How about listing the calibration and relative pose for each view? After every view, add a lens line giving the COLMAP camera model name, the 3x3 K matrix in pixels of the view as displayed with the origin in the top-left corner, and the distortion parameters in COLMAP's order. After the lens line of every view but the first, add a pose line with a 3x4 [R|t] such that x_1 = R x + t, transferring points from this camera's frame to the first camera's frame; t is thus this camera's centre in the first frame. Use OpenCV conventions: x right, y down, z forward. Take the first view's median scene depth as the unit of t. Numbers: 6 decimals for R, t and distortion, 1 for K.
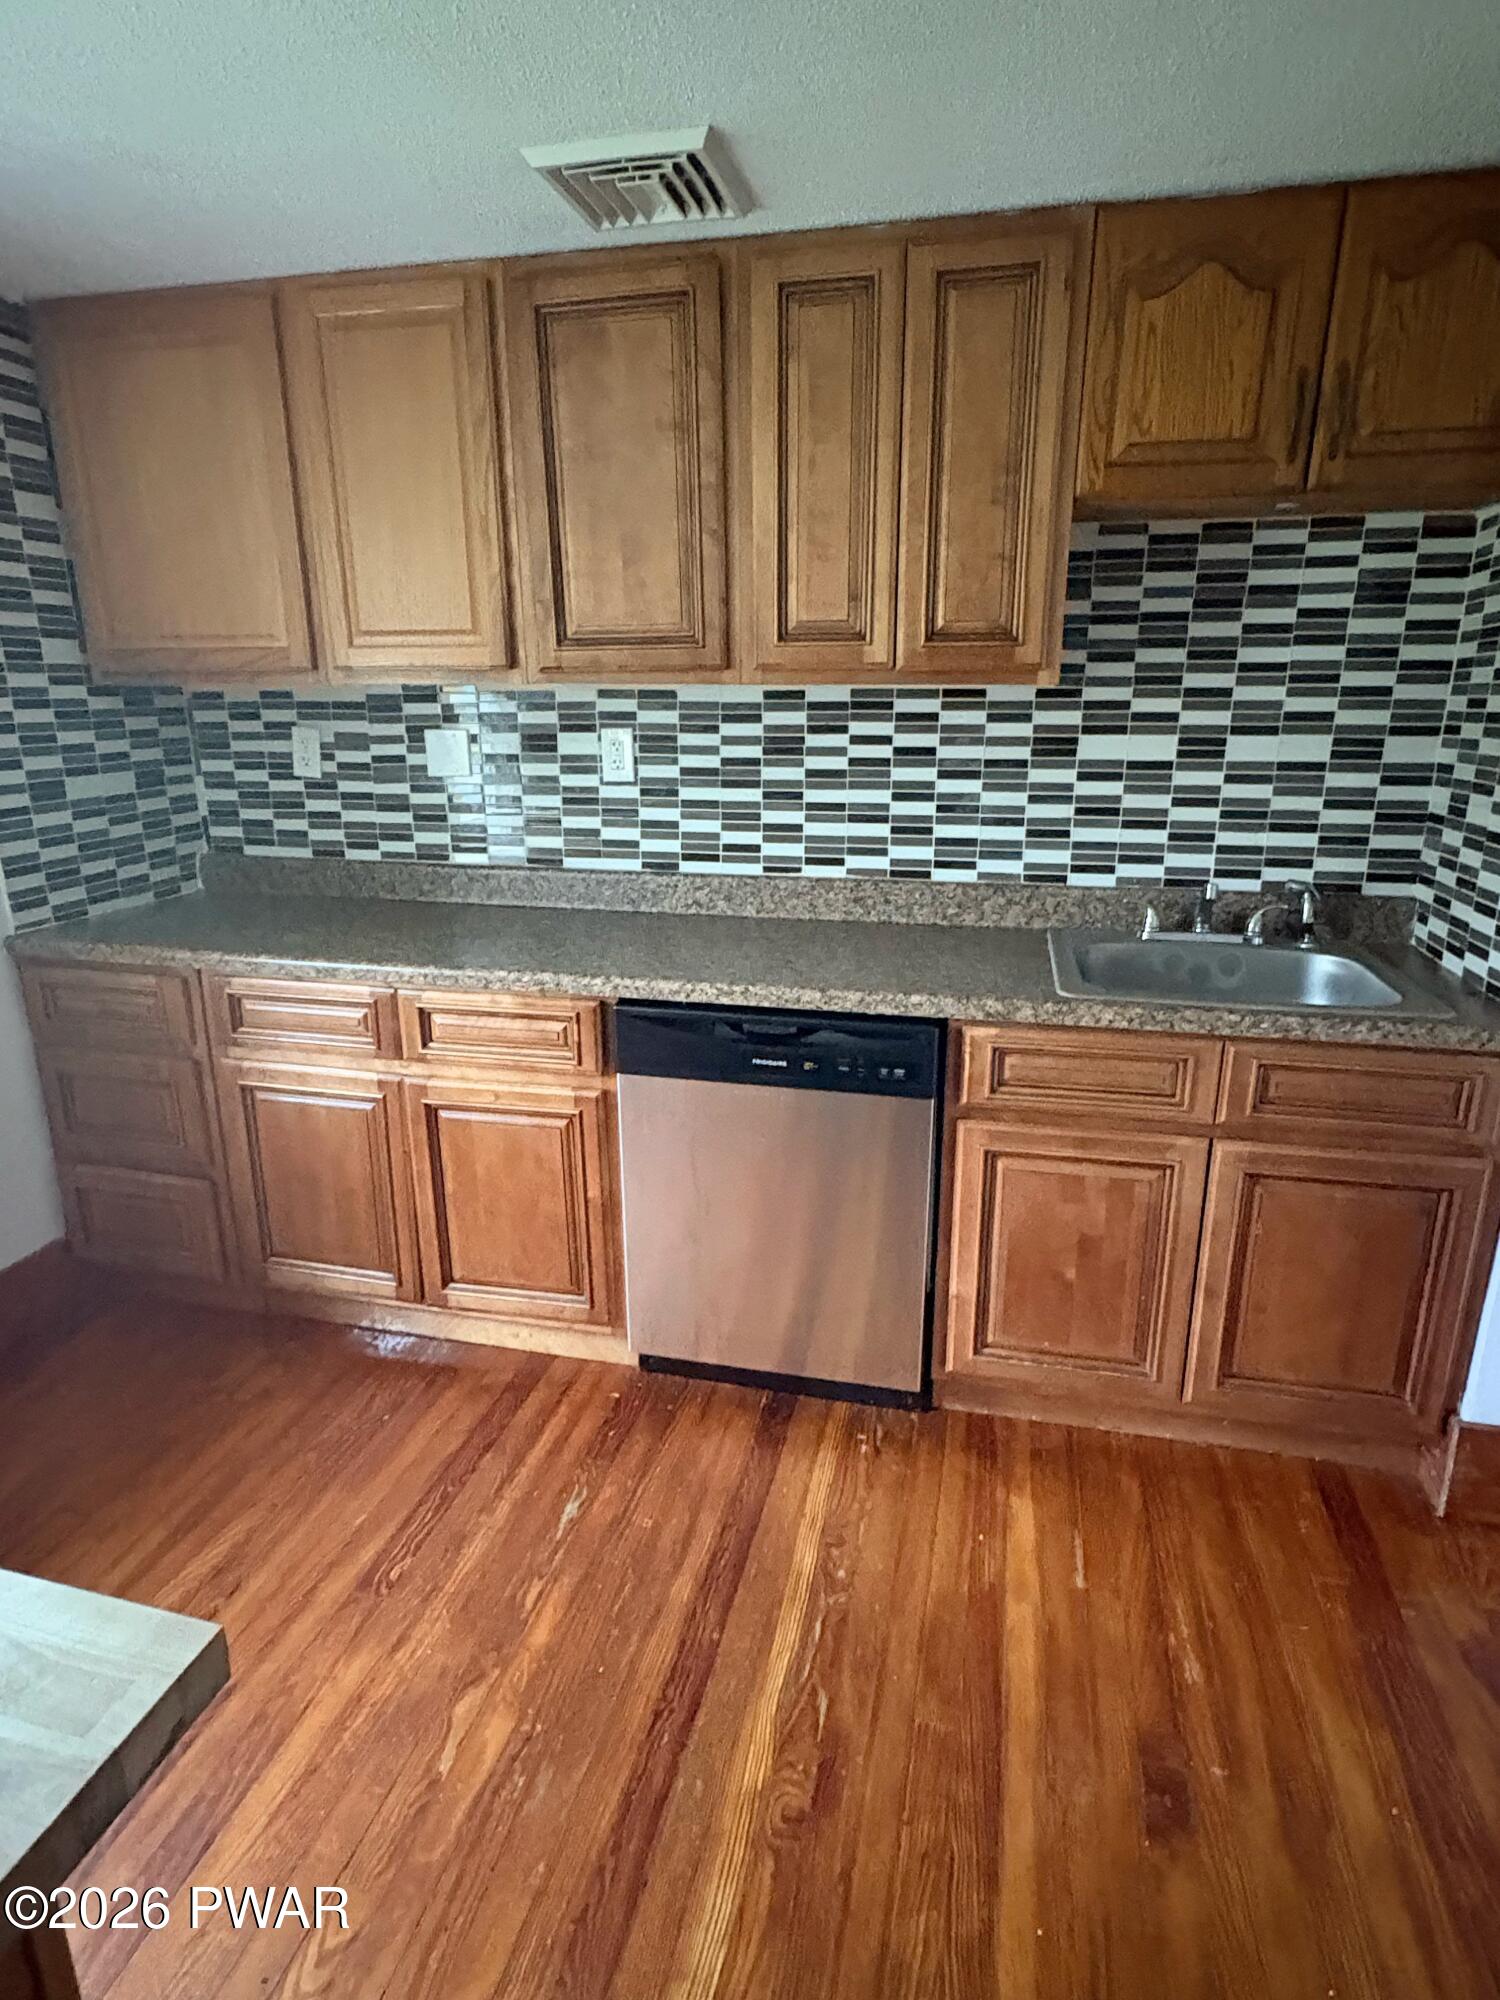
lens RADIAL K [[1125.0, 0, 750.0], [0, 1125.0, 1000.0], [0, 0, 1]] dist [-0.003840, 0.037444]
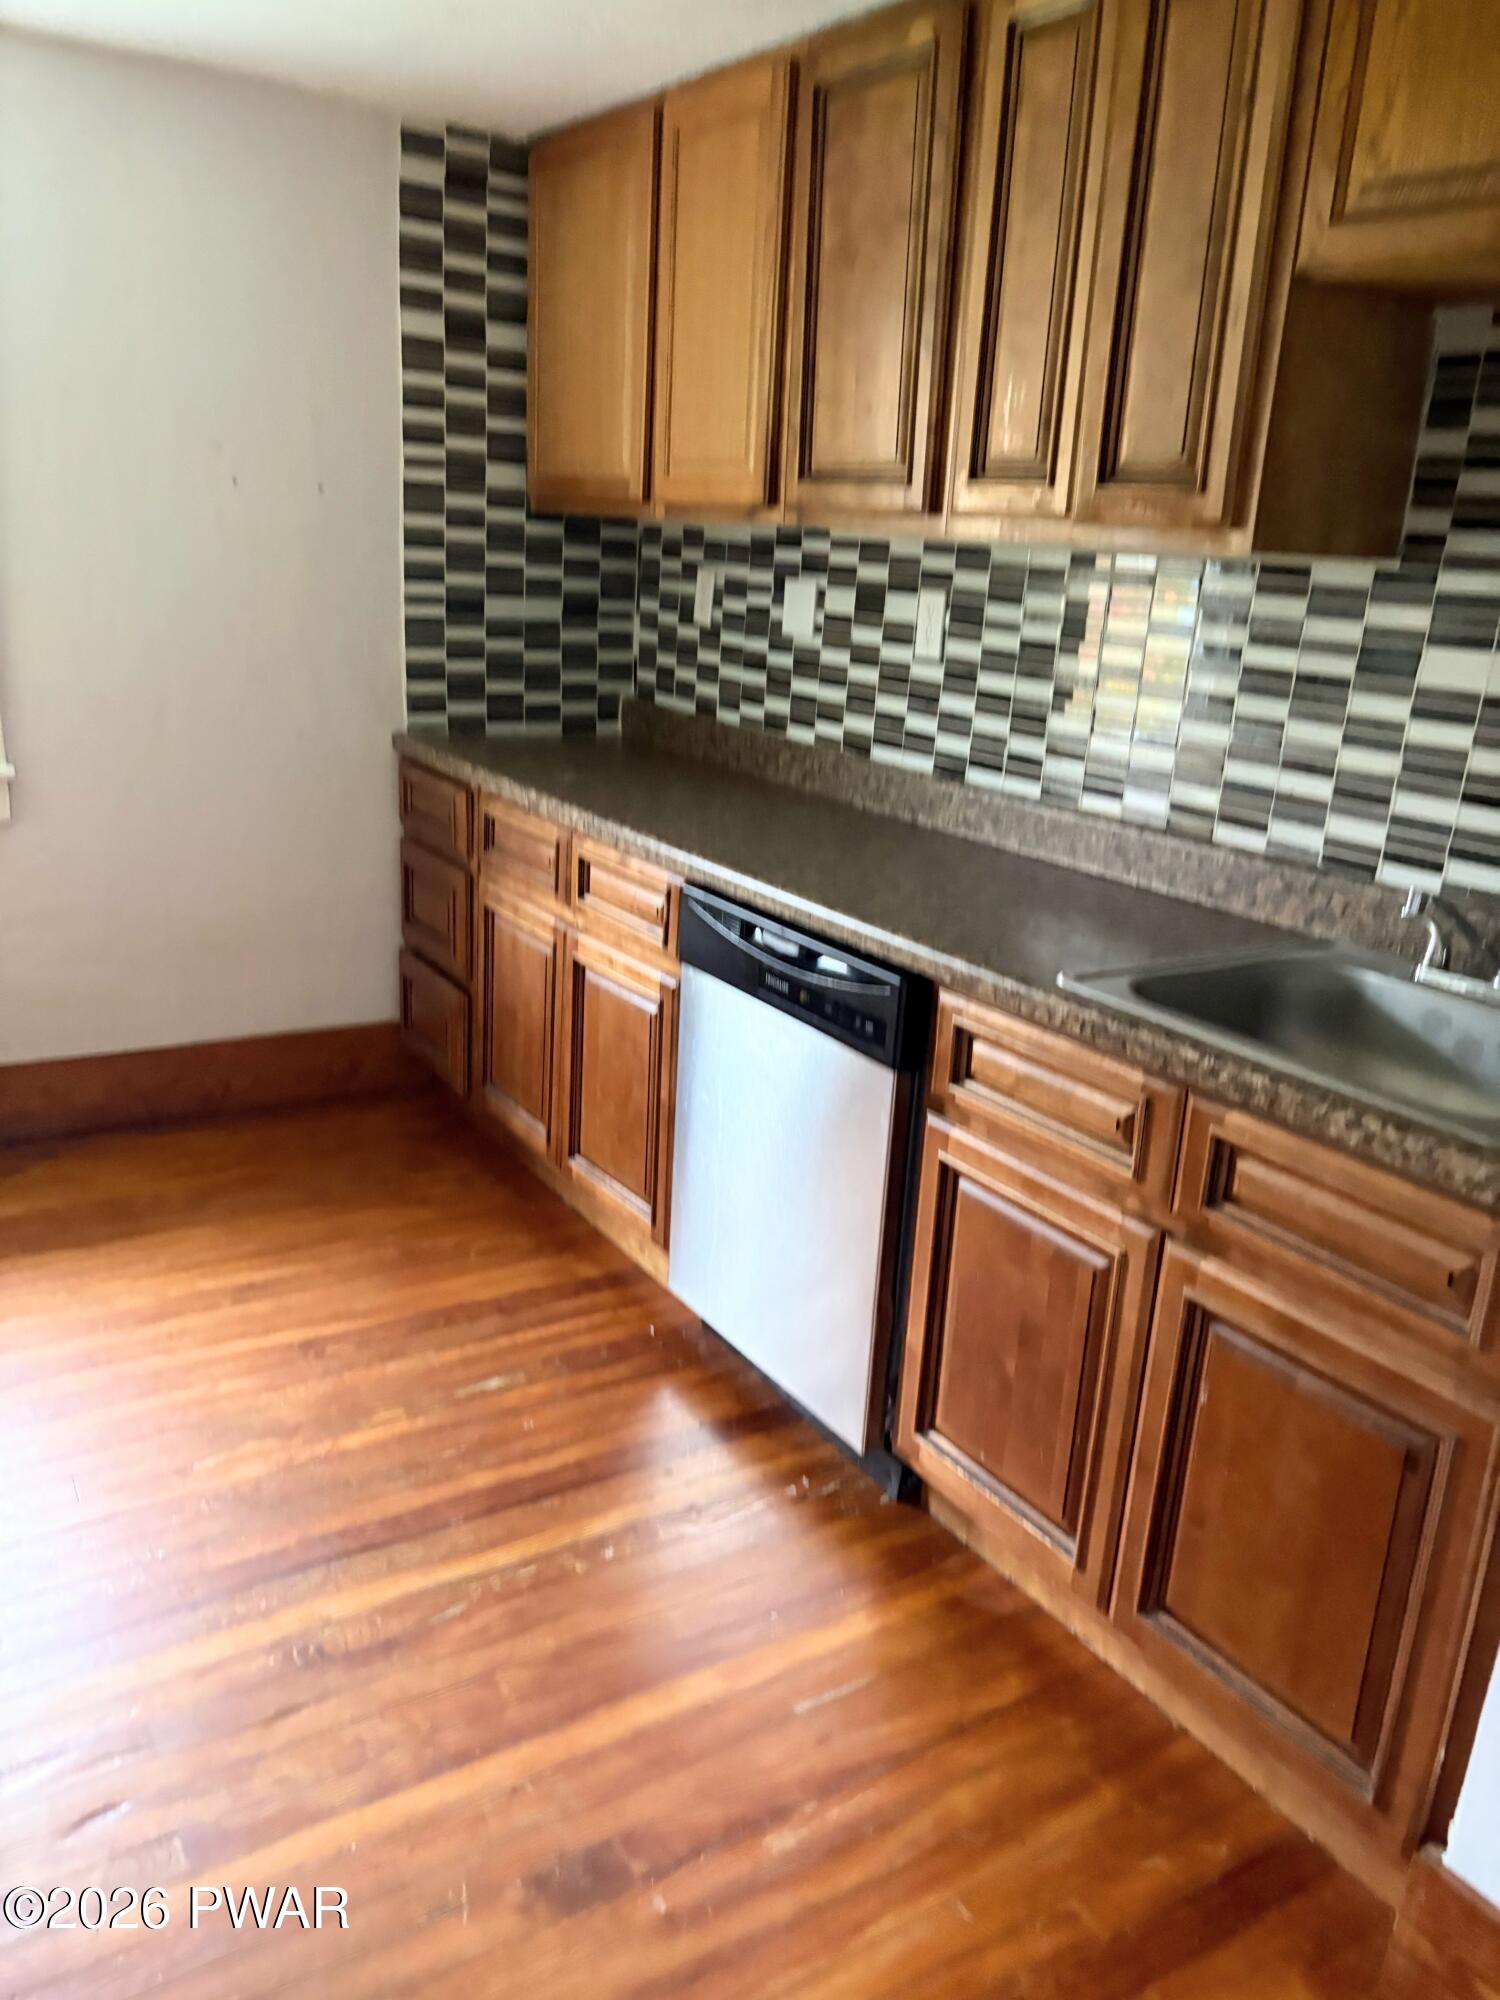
lens RADIAL K [[1585.4, 0, 751.0], [0, 1585.4, 1030.4], [0, 0, 1]] dist [0.055741, -0.014827]
pose [[0.712949, 0.256407, -0.652656, 0.621314], [-0.256145, 0.961658, 0.097996, -0.016802], [0.652758, 0.097308, 0.751291, 0.083997]]
